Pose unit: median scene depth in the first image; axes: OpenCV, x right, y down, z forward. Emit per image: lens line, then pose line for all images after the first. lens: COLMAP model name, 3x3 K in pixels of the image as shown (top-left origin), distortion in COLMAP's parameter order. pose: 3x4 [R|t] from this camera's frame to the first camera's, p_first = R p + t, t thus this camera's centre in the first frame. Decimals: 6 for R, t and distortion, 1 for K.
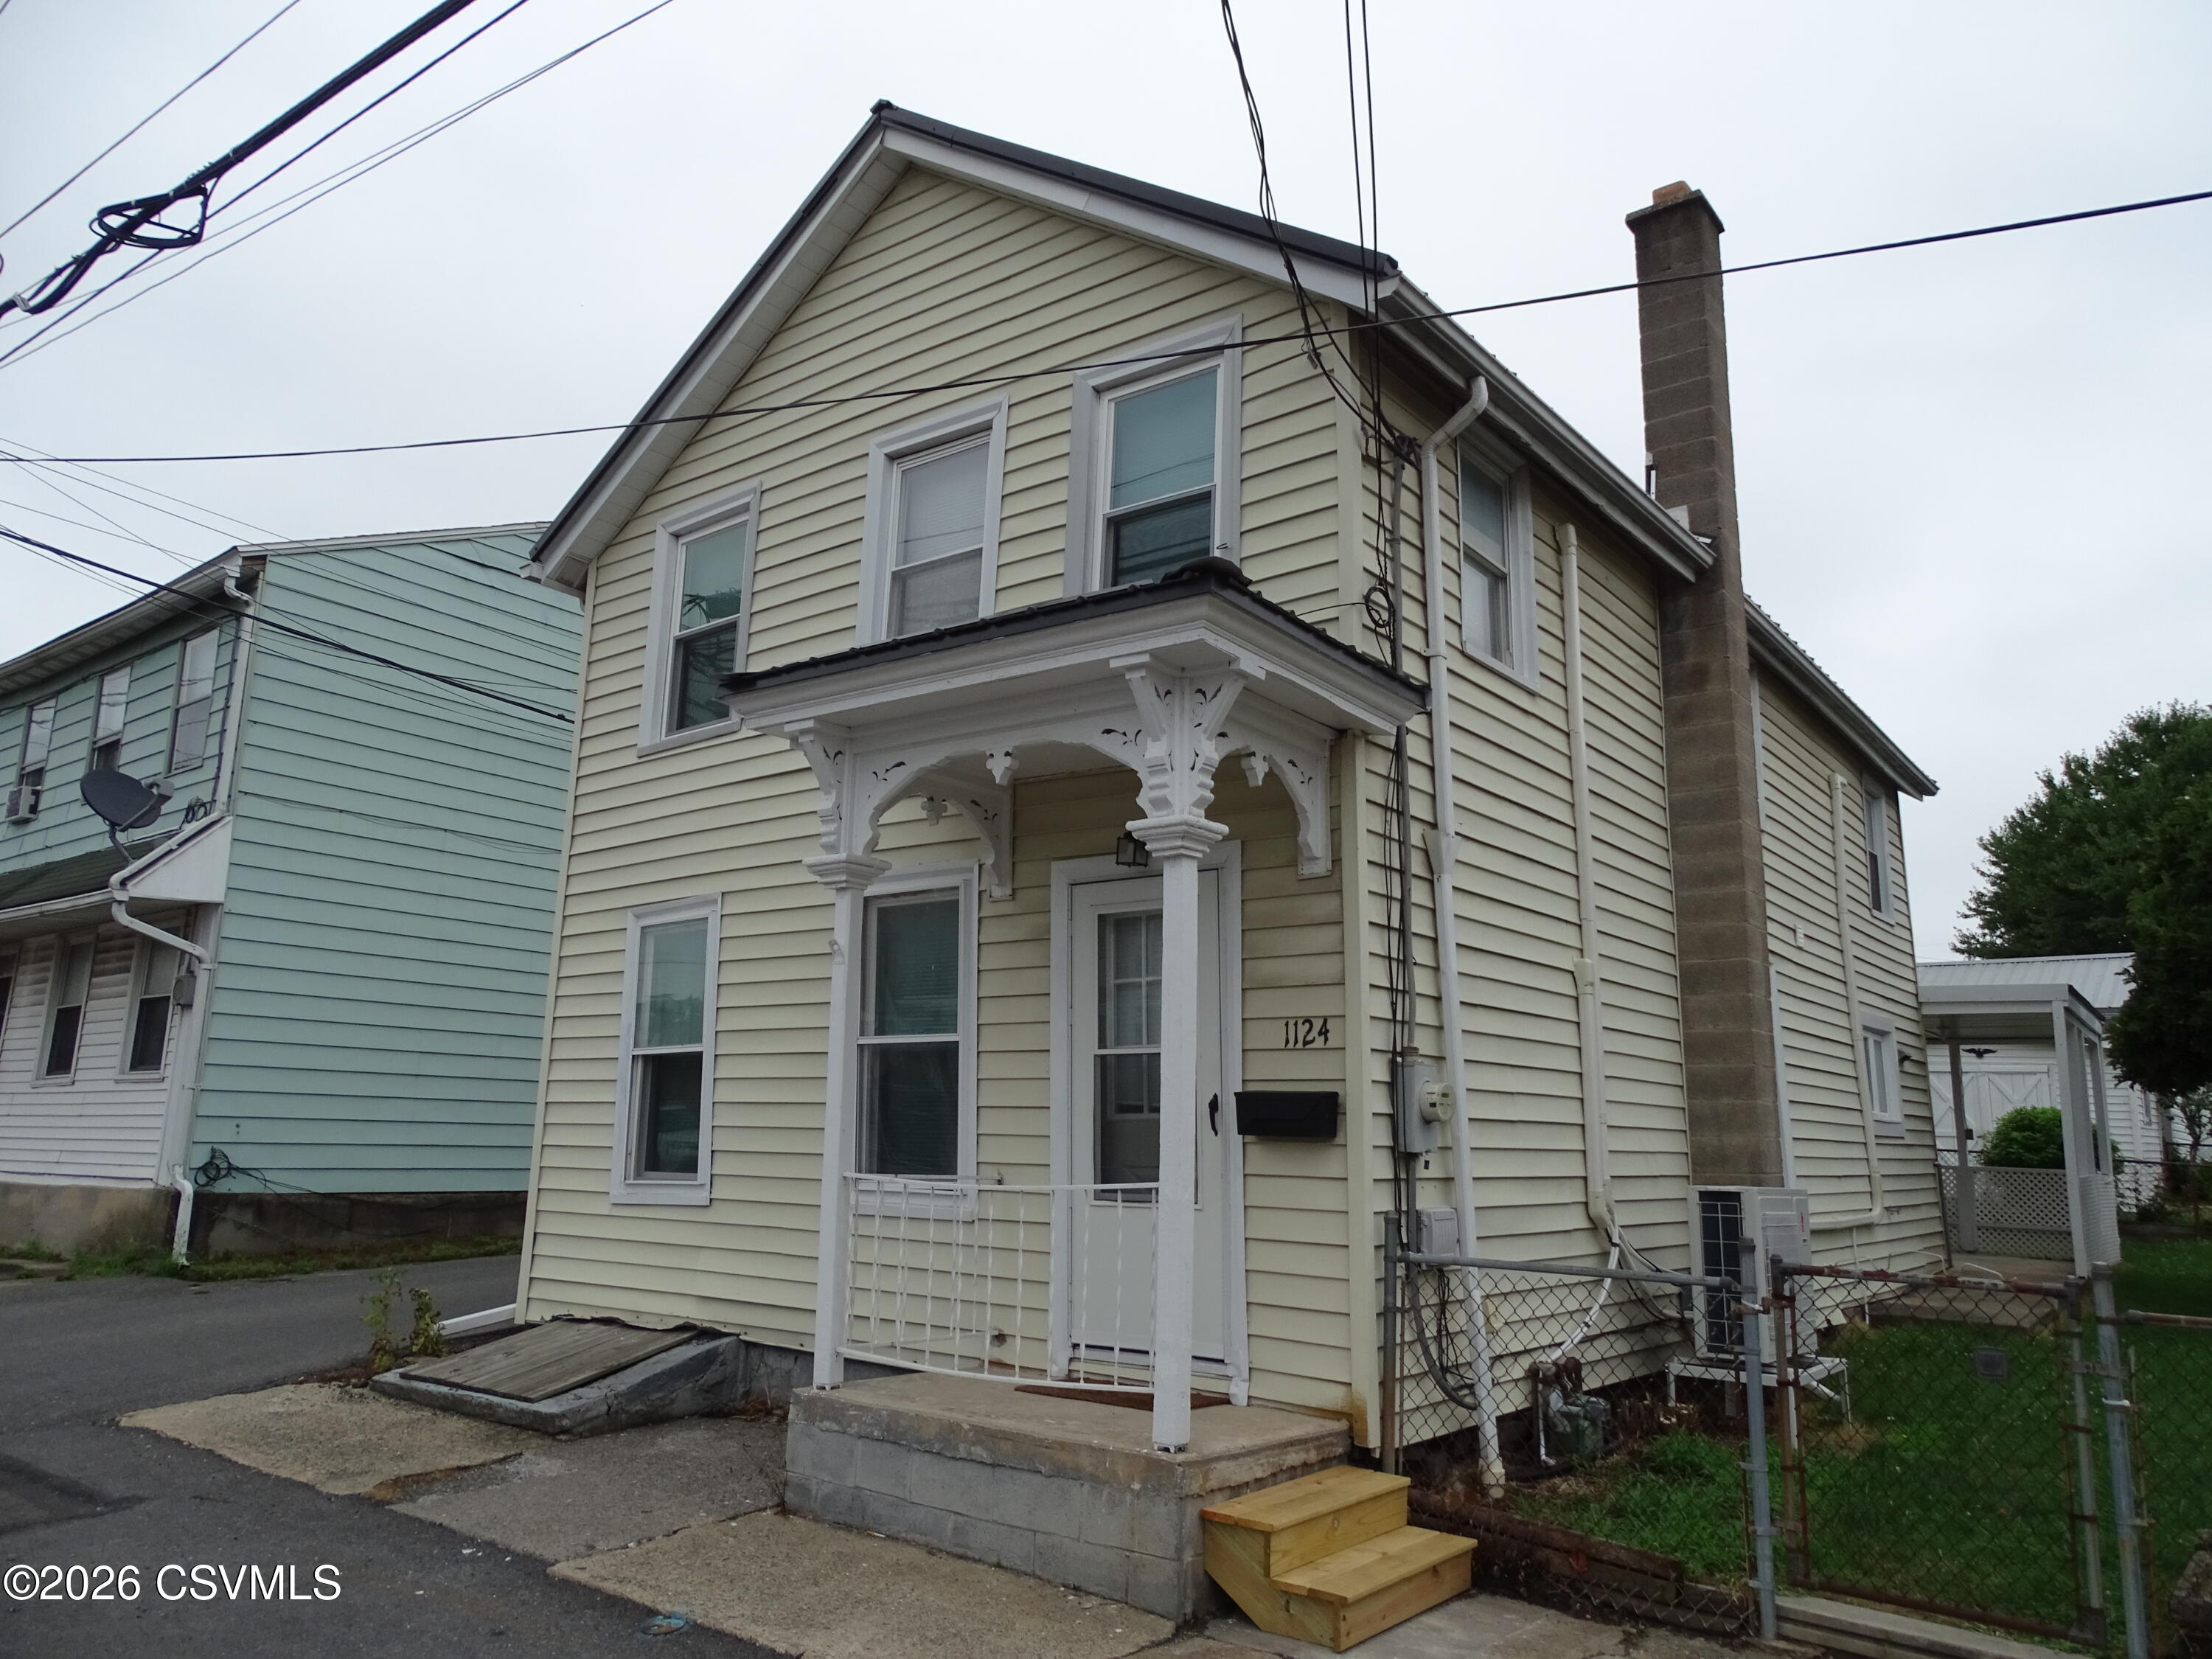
lens RADIAL K [[1568.9, 0, 1122.6], [0, 1568.9, 822.9], [0, 0, 1]] dist [0.014362, -0.005596]
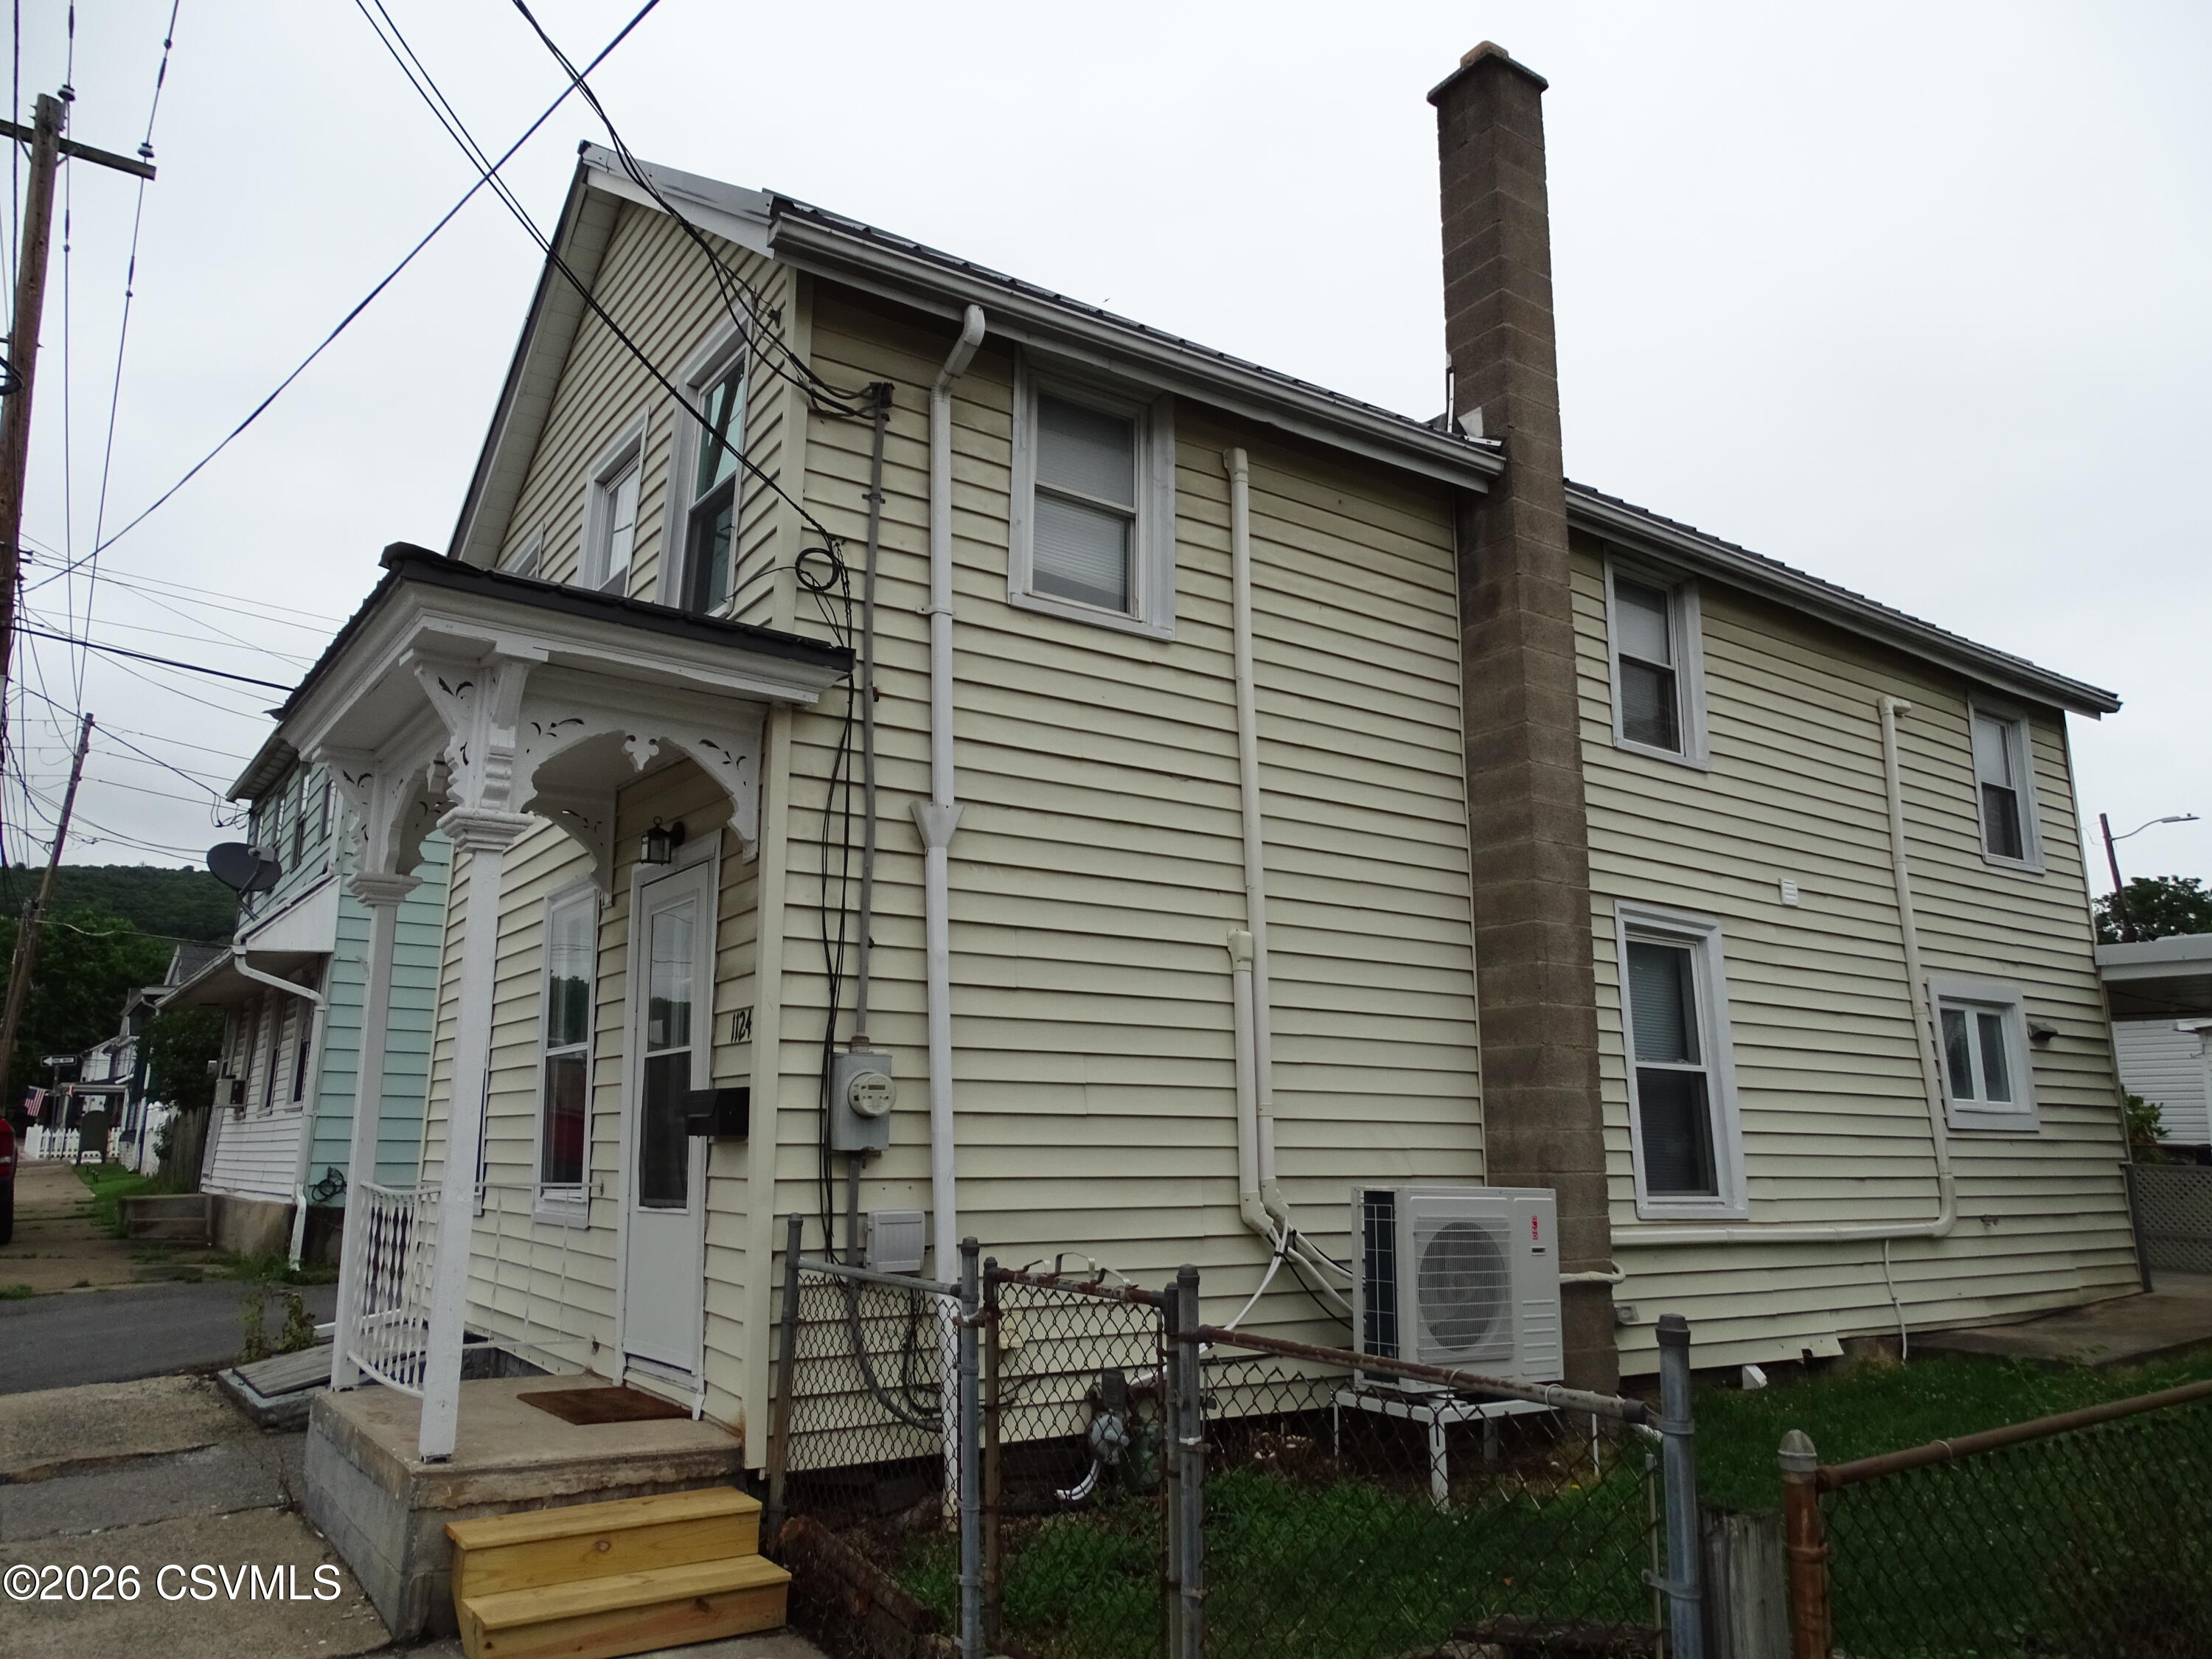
lens RADIAL K [[1568.9, 0, 1114.7], [0, 1568.9, 820.9], [0, 0, 1]] dist [0.014362, -0.005596]
pose [[0.951919, -0.077580, -0.296364, 0.502271], [0.073896, 0.996986, -0.023630, 0.040490], [0.297304, 0.000594, 0.954783, 0.132806]]
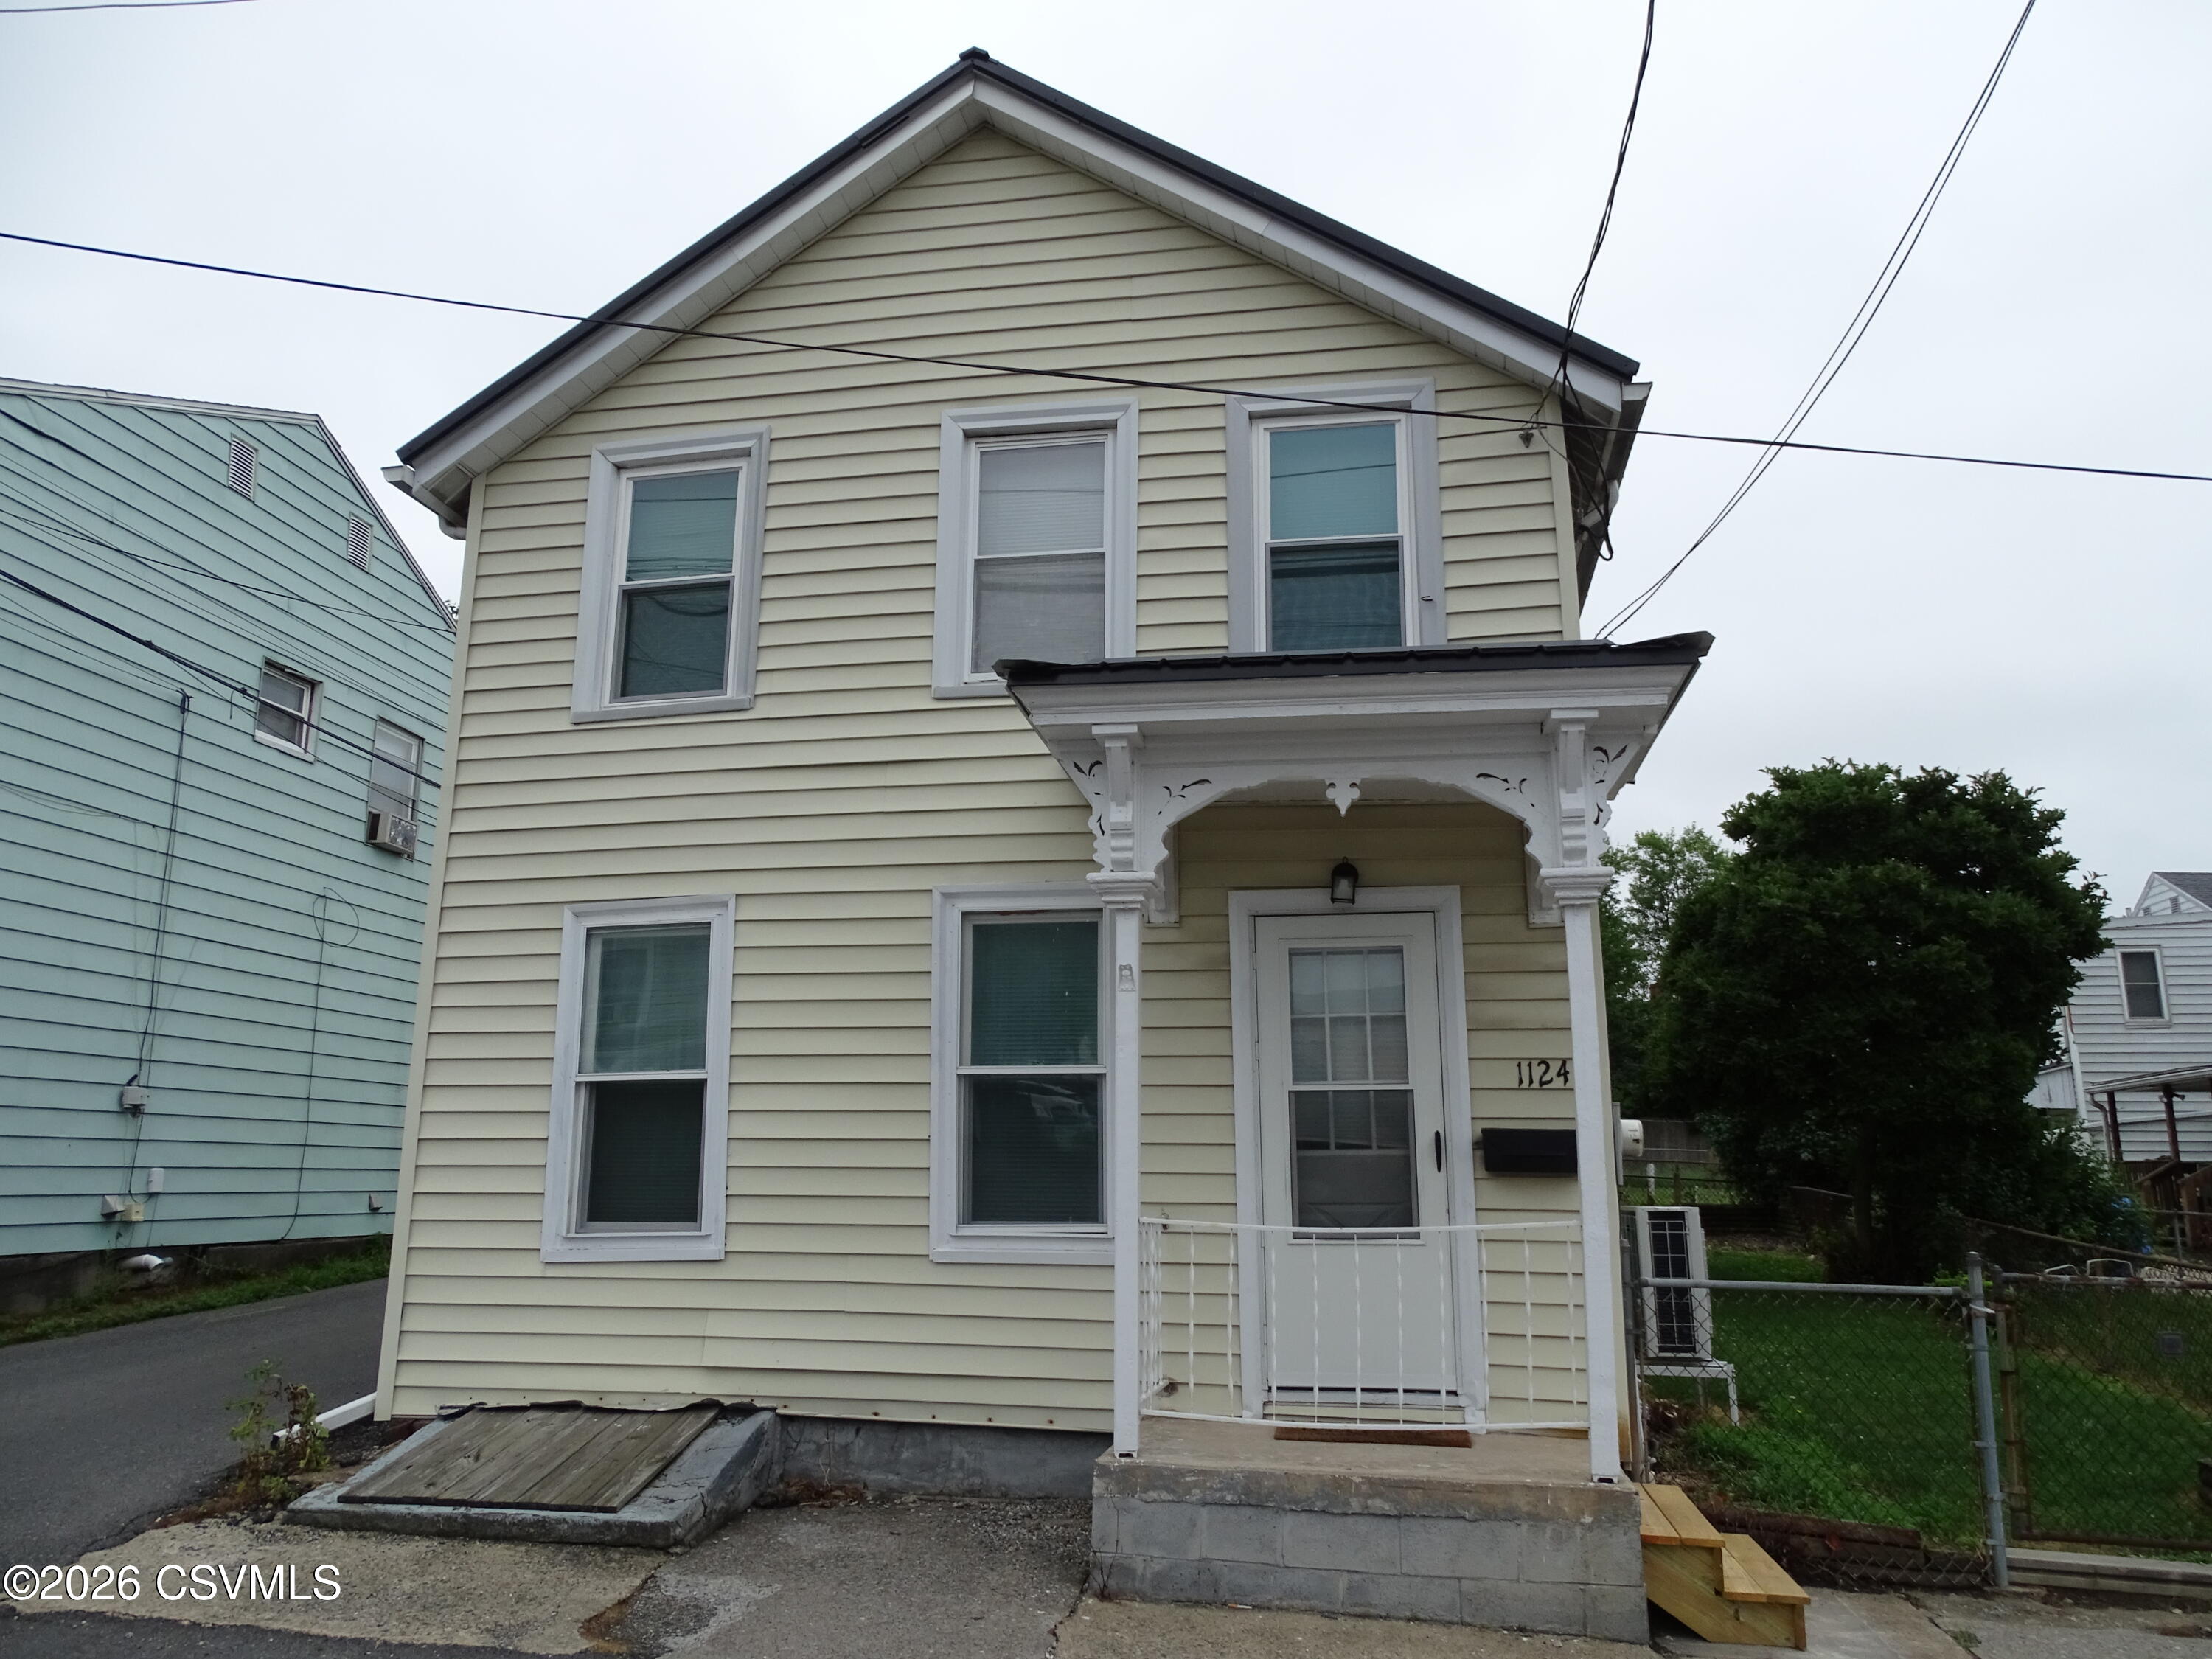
lens RADIAL K [[1568.9, 0, 1125.8], [0, 1568.9, 825.9], [0, 0, 1]] dist [0.014362, -0.005596]
pose [[0.891360, 0.080979, 0.446005, -0.499448], [-0.076708, 0.996670, -0.027657, 0.015077], [-0.446759, -0.009560, 0.894603, 0.146477]]
